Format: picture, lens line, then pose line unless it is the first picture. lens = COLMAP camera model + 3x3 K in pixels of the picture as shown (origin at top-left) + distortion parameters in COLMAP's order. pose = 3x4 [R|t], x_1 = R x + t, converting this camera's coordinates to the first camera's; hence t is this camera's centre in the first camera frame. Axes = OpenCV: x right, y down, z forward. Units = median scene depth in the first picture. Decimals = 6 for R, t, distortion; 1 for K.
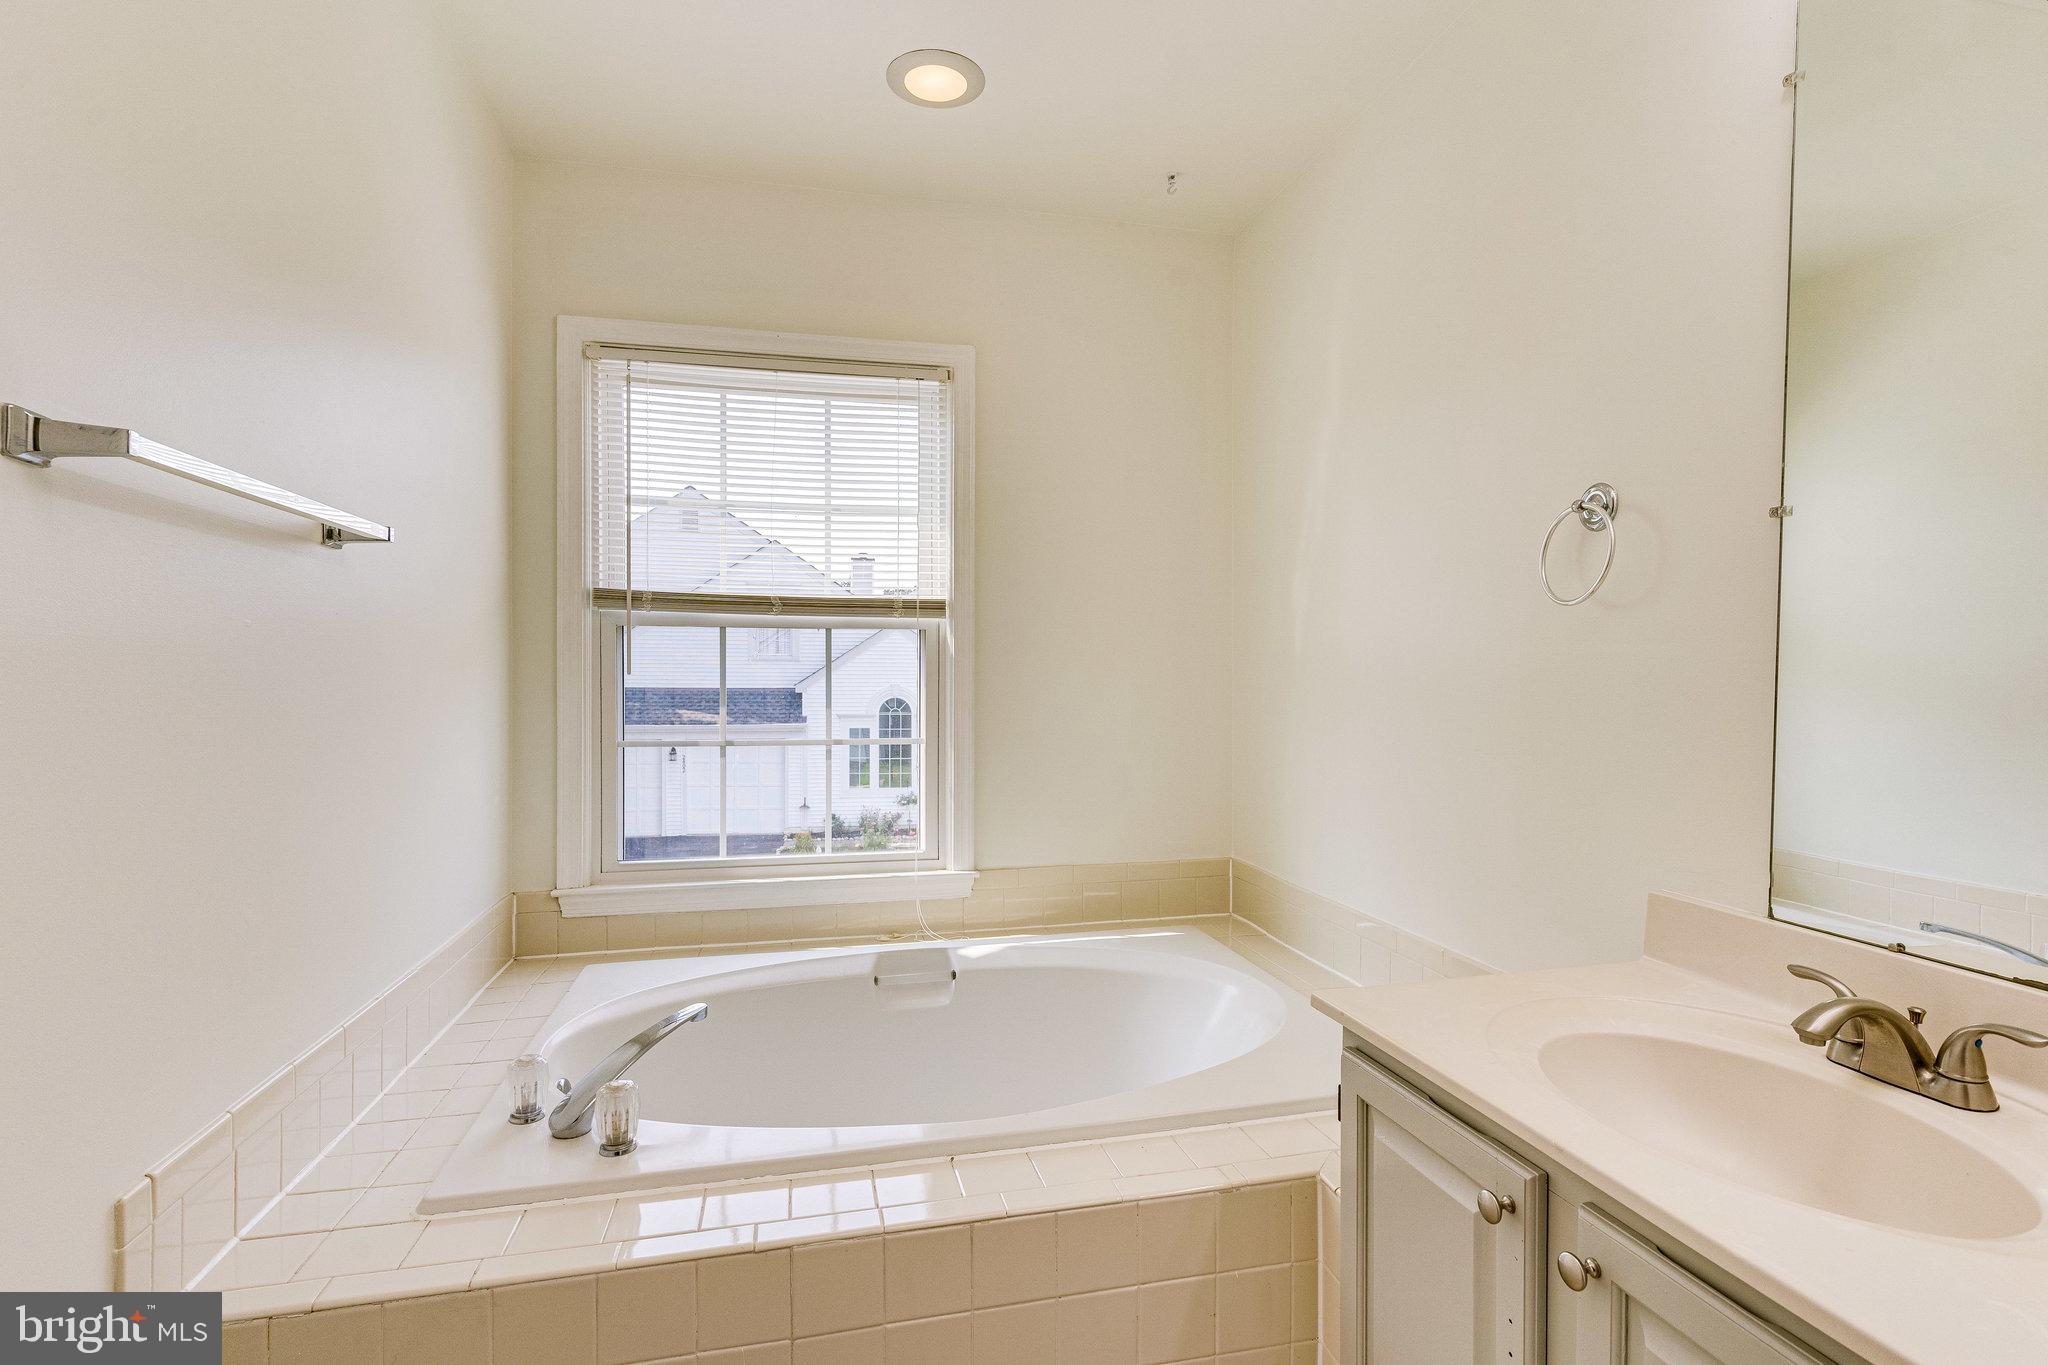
lens RADIAL K [[995.4, 0, 1033.0], [0, 995.4, 678.6], [0, 0, 1]] dist [0.002815, 0.000756]
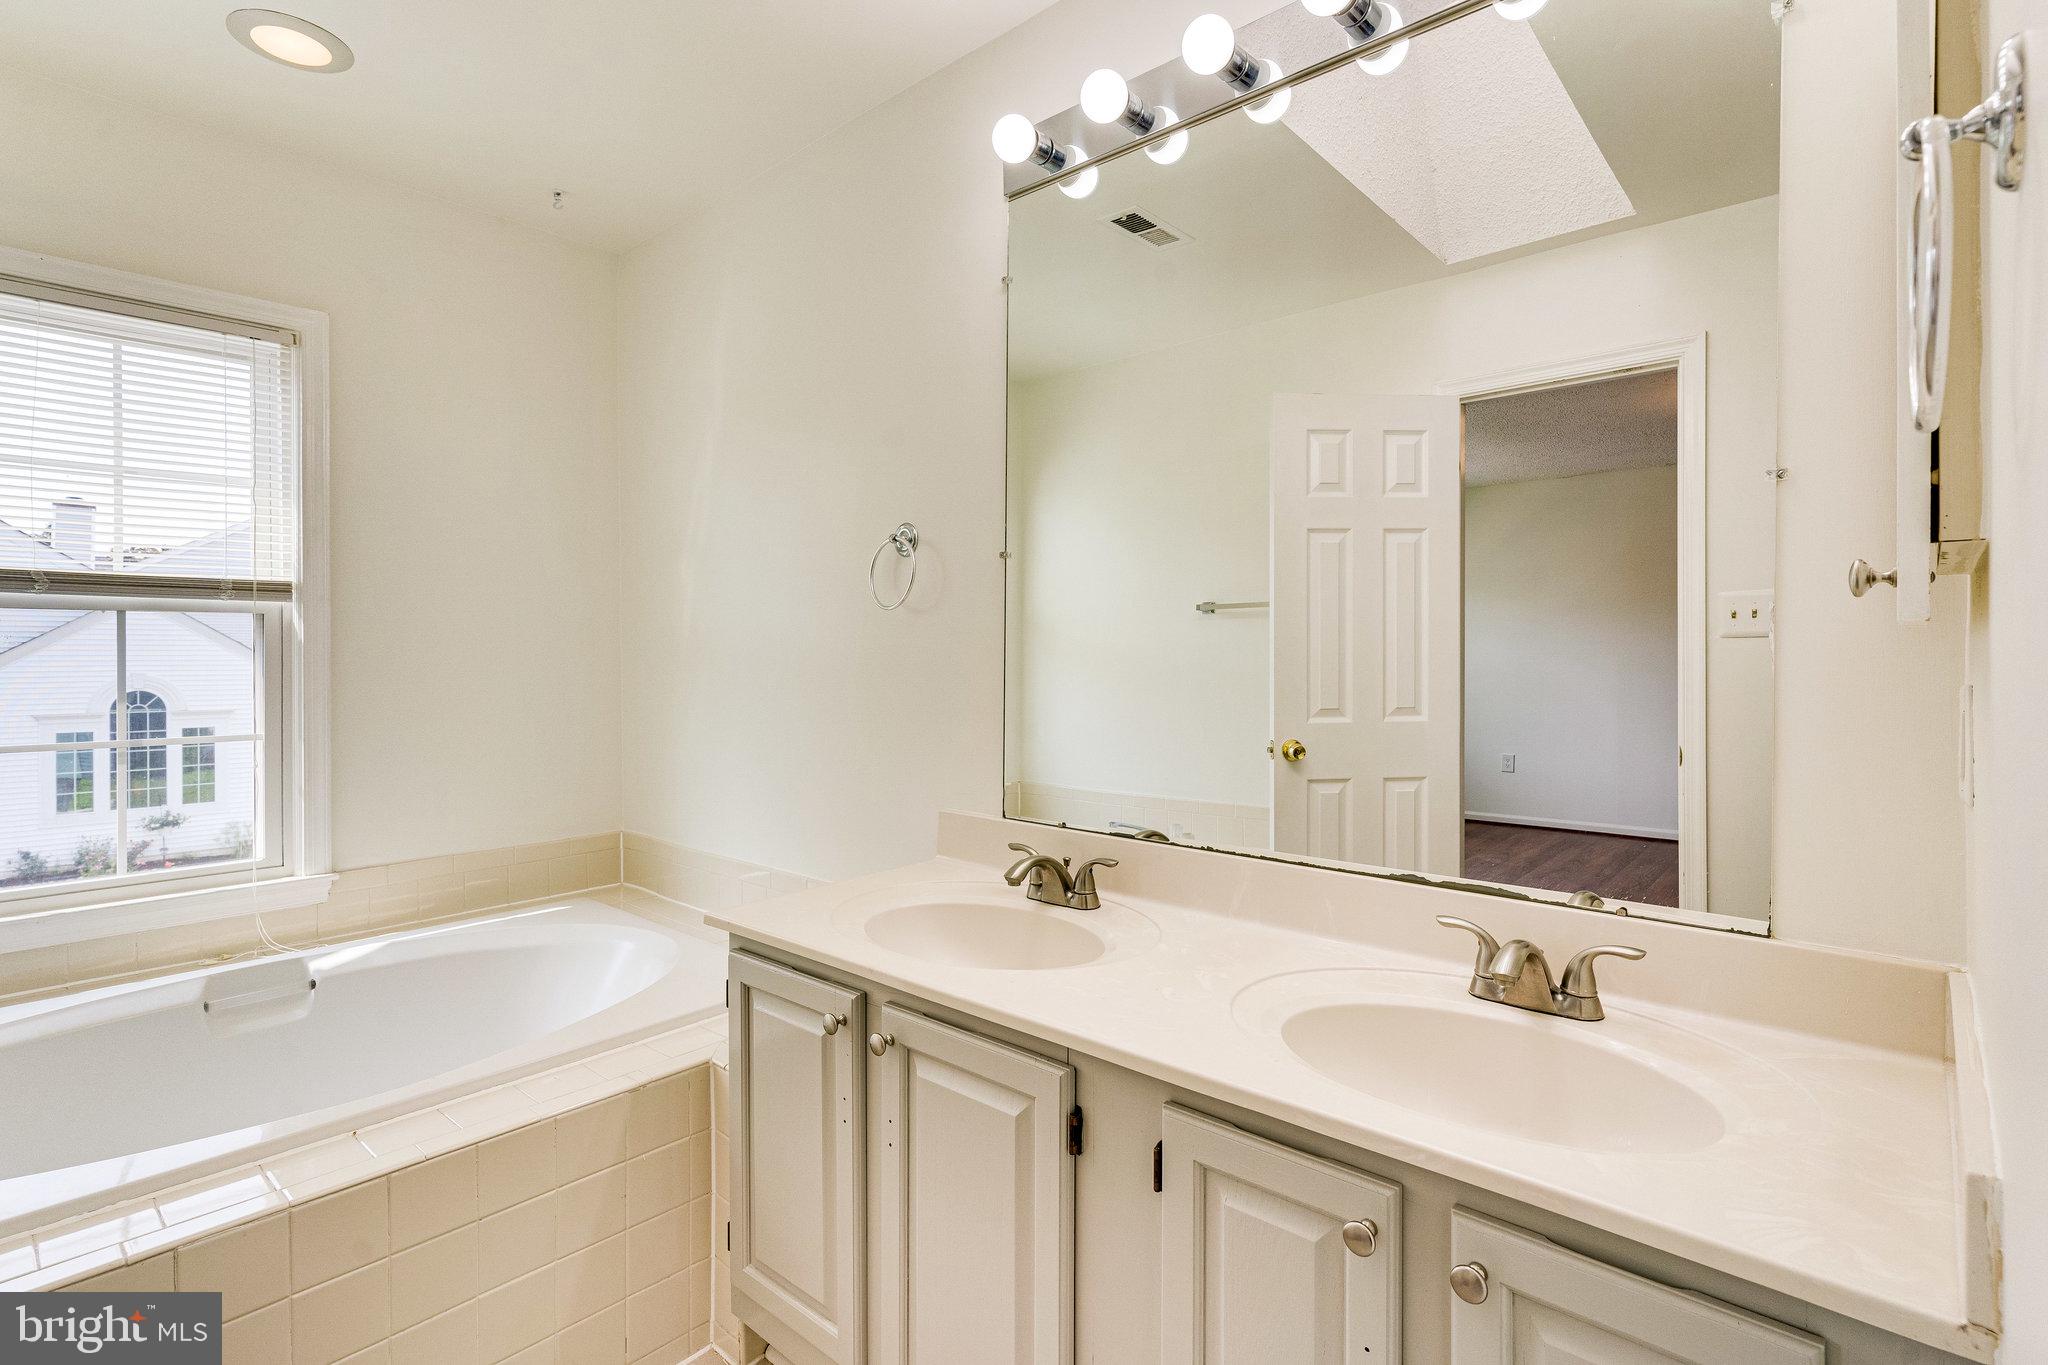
lens RADIAL K [[995.4, 0, 1025.7], [0, 995.4, 668.9], [0, 0, 1]] dist [0.002815, 0.000756]
pose [[0.825447, -0.013760, 0.564311, -0.070345], [0.008681, 0.999894, 0.011682, -0.005405], [-0.564412, -0.004743, 0.825479, -0.207065]]
